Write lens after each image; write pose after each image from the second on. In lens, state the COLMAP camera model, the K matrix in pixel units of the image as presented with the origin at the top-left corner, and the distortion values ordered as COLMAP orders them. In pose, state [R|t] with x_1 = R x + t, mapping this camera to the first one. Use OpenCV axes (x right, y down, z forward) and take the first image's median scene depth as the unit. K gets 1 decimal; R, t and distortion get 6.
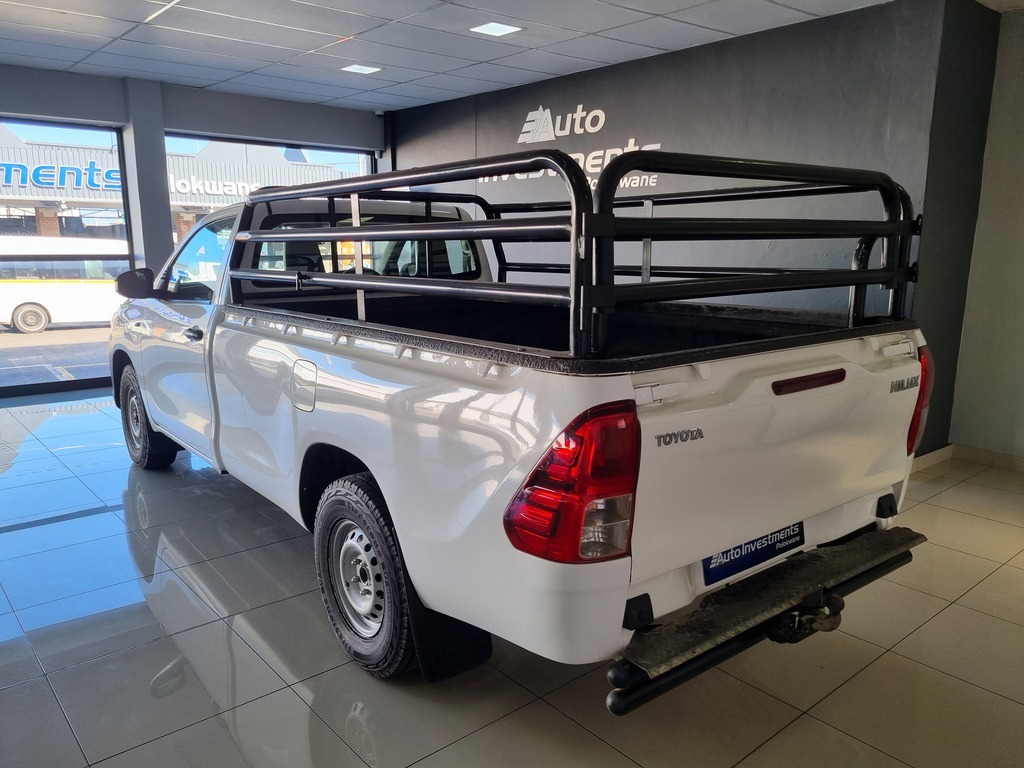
lens RADIAL K [[753.9, 0, 503.0], [0, 753.9, 384.7], [0, 0, 1]] dist [0.057145, -0.035116]
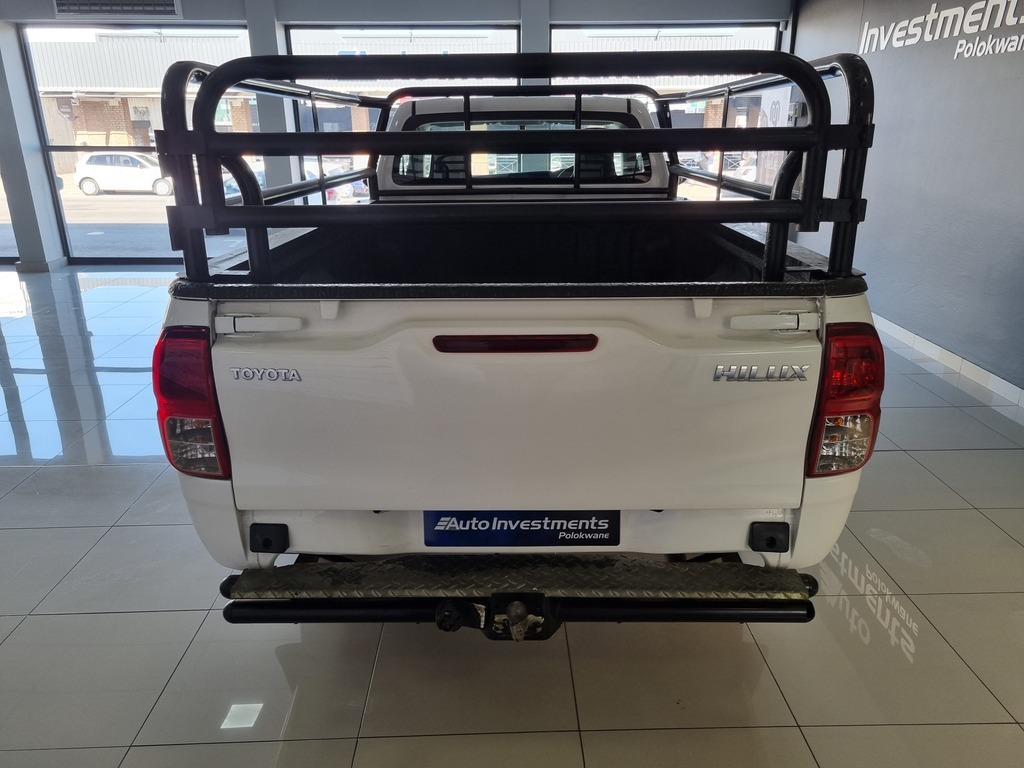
lens RADIAL K [[753.9, 0, 521.4], [0, 753.9, 383.5], [0, 0, 1]] dist [0.057145, -0.035116]
pose [[0.785733, 0.195324, -0.586918, 0.720494], [-0.109503, 0.977772, 0.178802, -0.086254], [0.608796, -0.076222, 0.789657, 0.306487]]
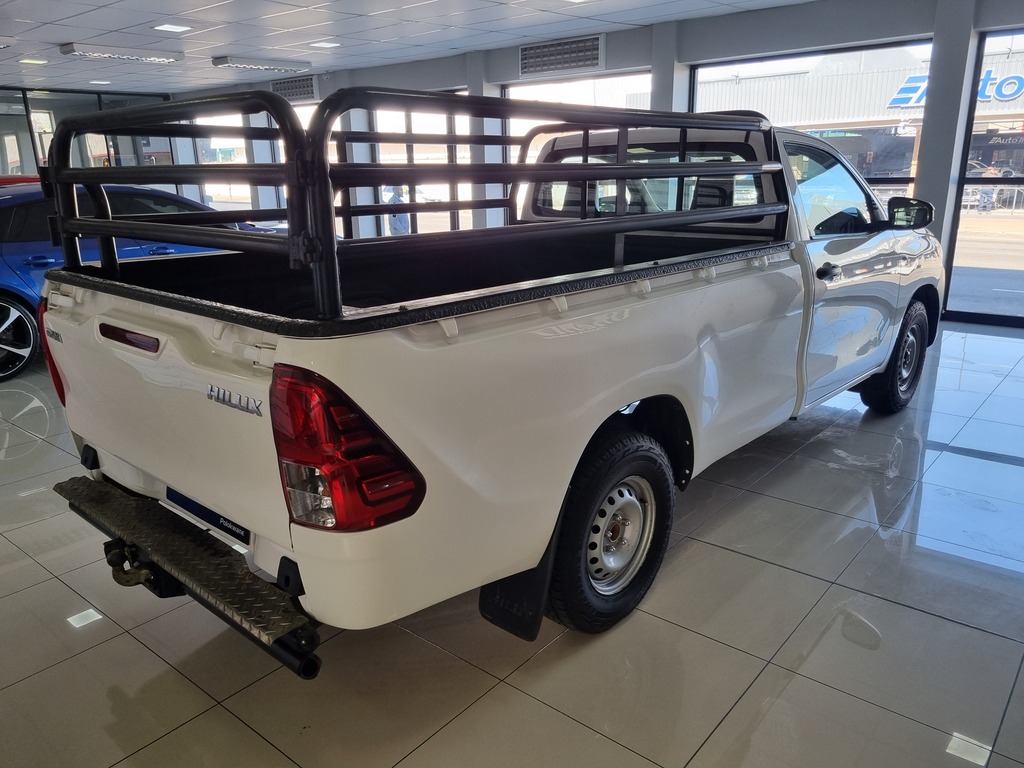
lens RADIAL K [[753.9, 0, 508.3], [0, 753.9, 383.6], [0, 0, 1]] dist [0.057145, -0.035116]
pose [[0.175769, 0.269045, -0.946953, 1.165470], [-0.165534, 0.956310, 0.240977, -0.214562], [0.970414, 0.114397, 0.212626, 1.034636]]
